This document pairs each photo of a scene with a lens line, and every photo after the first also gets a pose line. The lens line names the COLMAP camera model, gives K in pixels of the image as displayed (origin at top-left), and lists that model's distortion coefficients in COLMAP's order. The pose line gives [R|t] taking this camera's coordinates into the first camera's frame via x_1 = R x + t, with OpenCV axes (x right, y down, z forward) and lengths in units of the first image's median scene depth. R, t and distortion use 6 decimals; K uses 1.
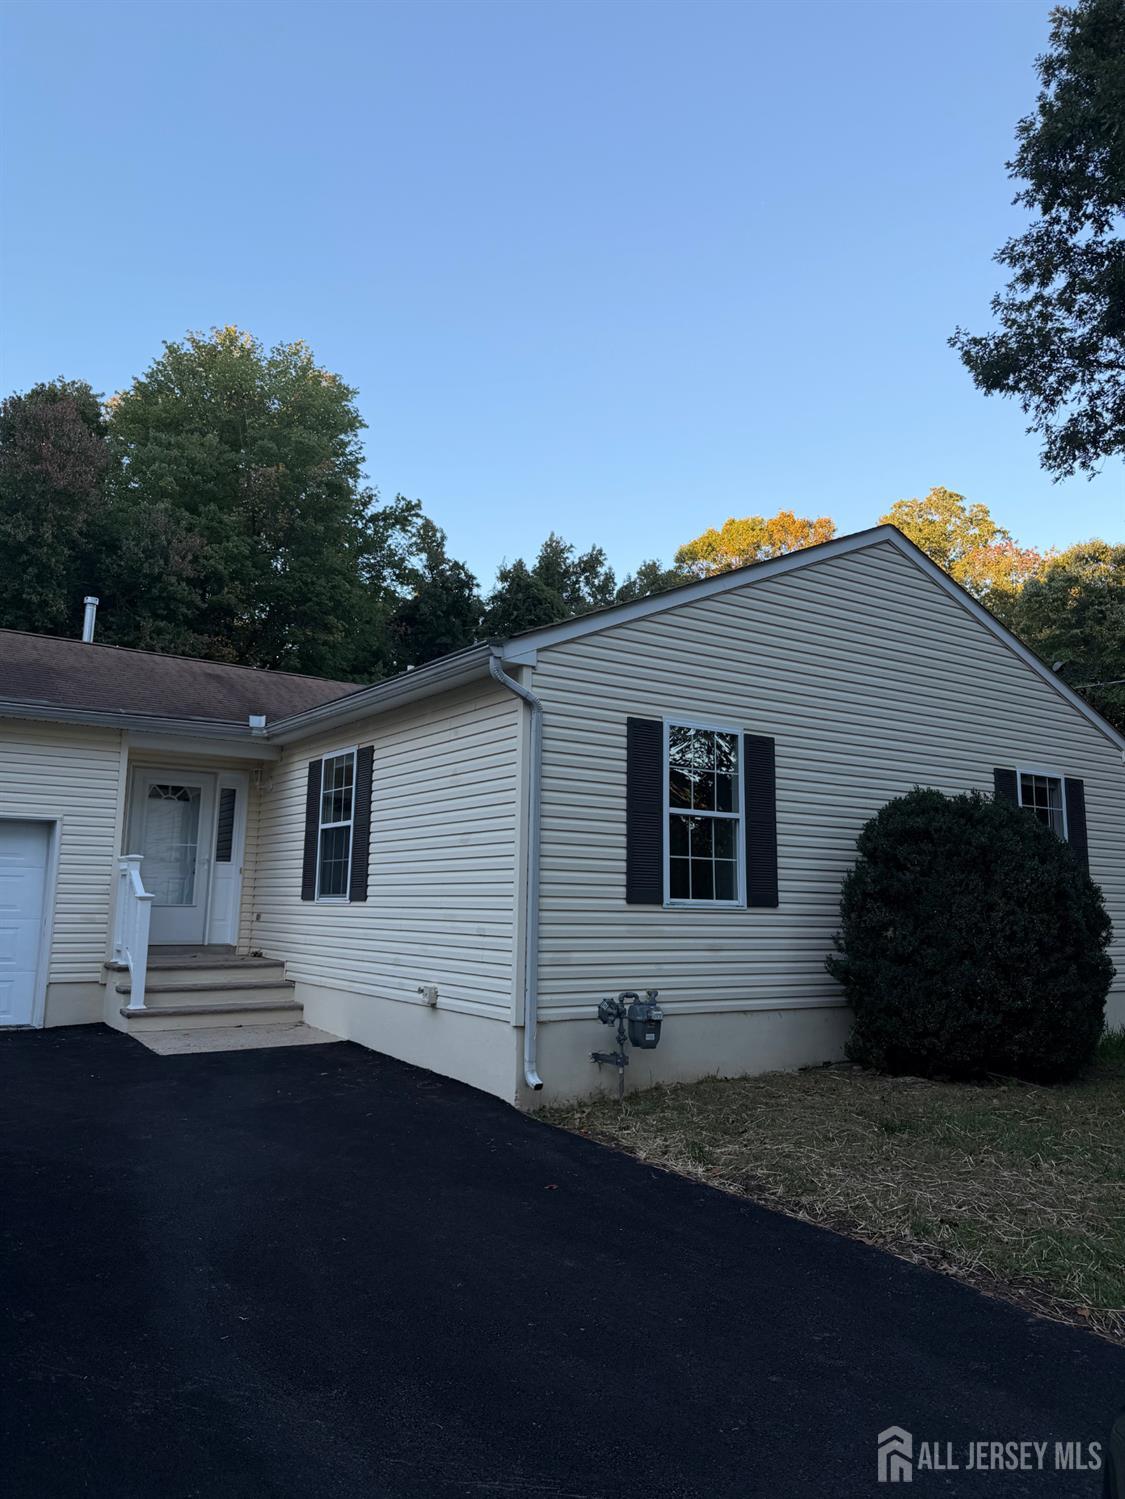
lens RADIAL K [[1044.0, 0, 566.4], [0, 1044.0, 738.7], [0, 0, 1]] dist [0.036219, -0.044671]
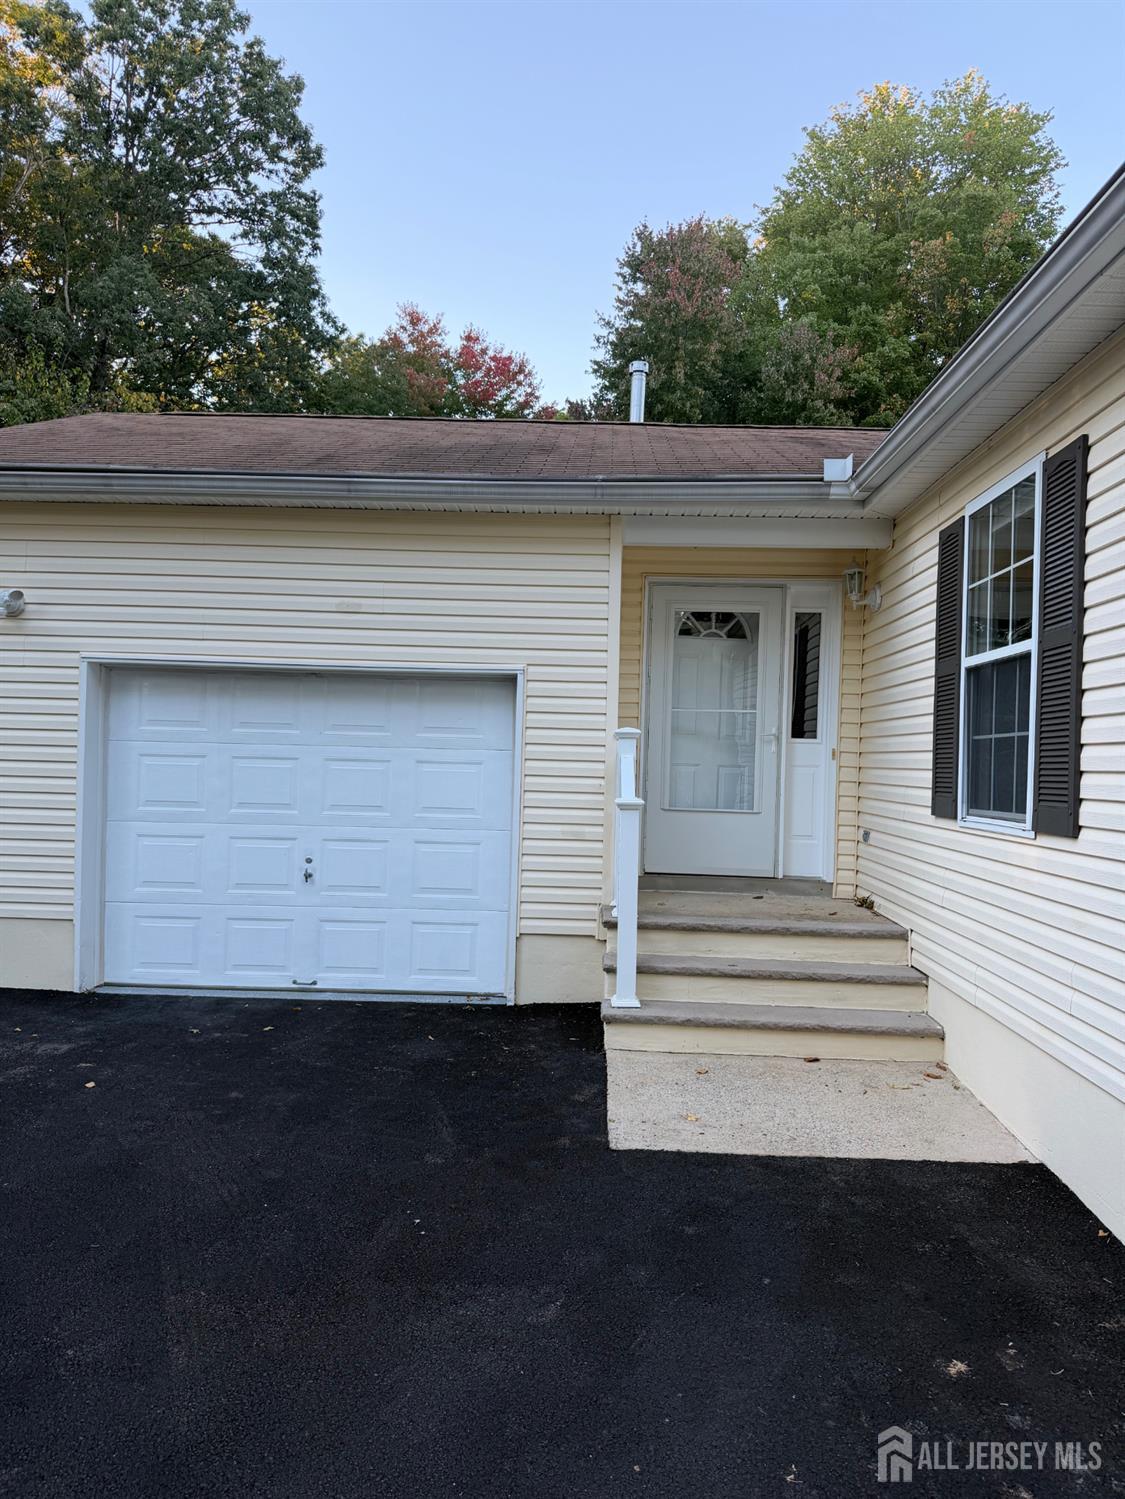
lens RADIAL K [[1044.0, 0, 553.7], [0, 1044.0, 749.7], [0, 0, 1]] dist [0.036219, -0.044671]
pose [[0.794583, 0.001316, -0.607154, -0.087989], [0.077859, 0.991521, 0.104043, 0.053611], [0.602142, -0.129943, 0.787743, 0.468131]]
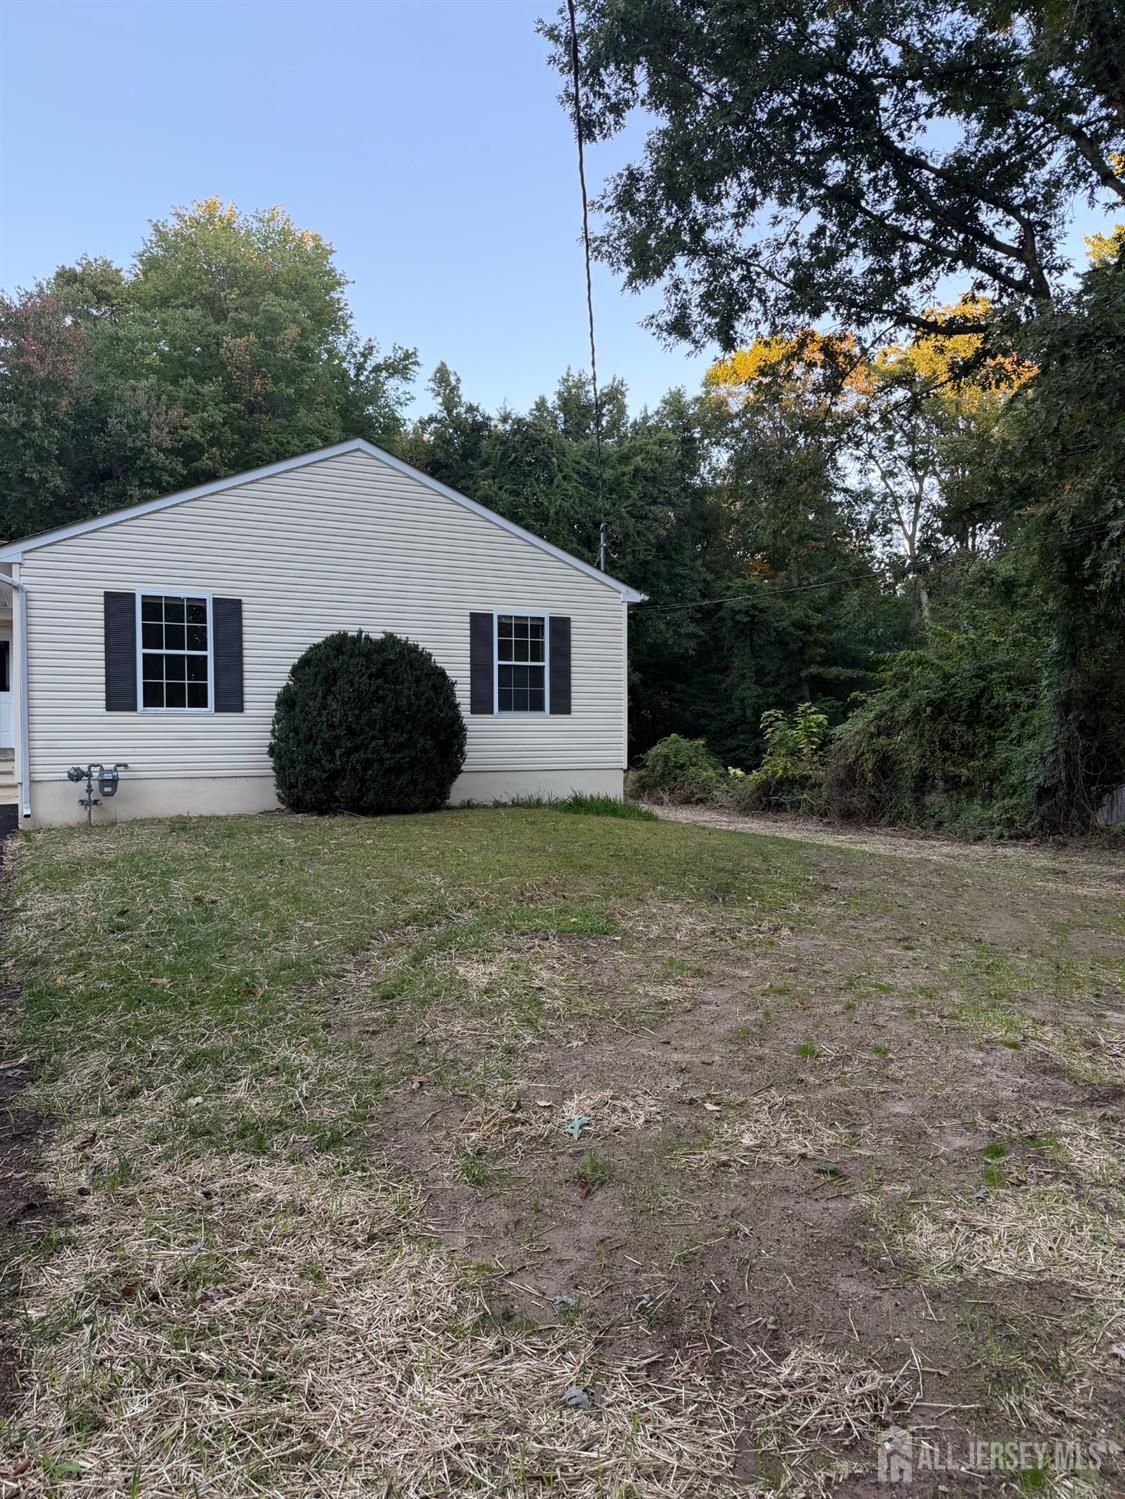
lens RADIAL K [[1044.0, 0, 561.4], [0, 1044.0, 749.6], [0, 0, 1]] dist [0.036219, -0.044671]
pose [[0.987815, -0.012353, -0.155140, 0.665946], [0.039100, 0.984571, 0.170564, -0.020197], [0.150639, -0.174552, 0.973057, -0.313566]]
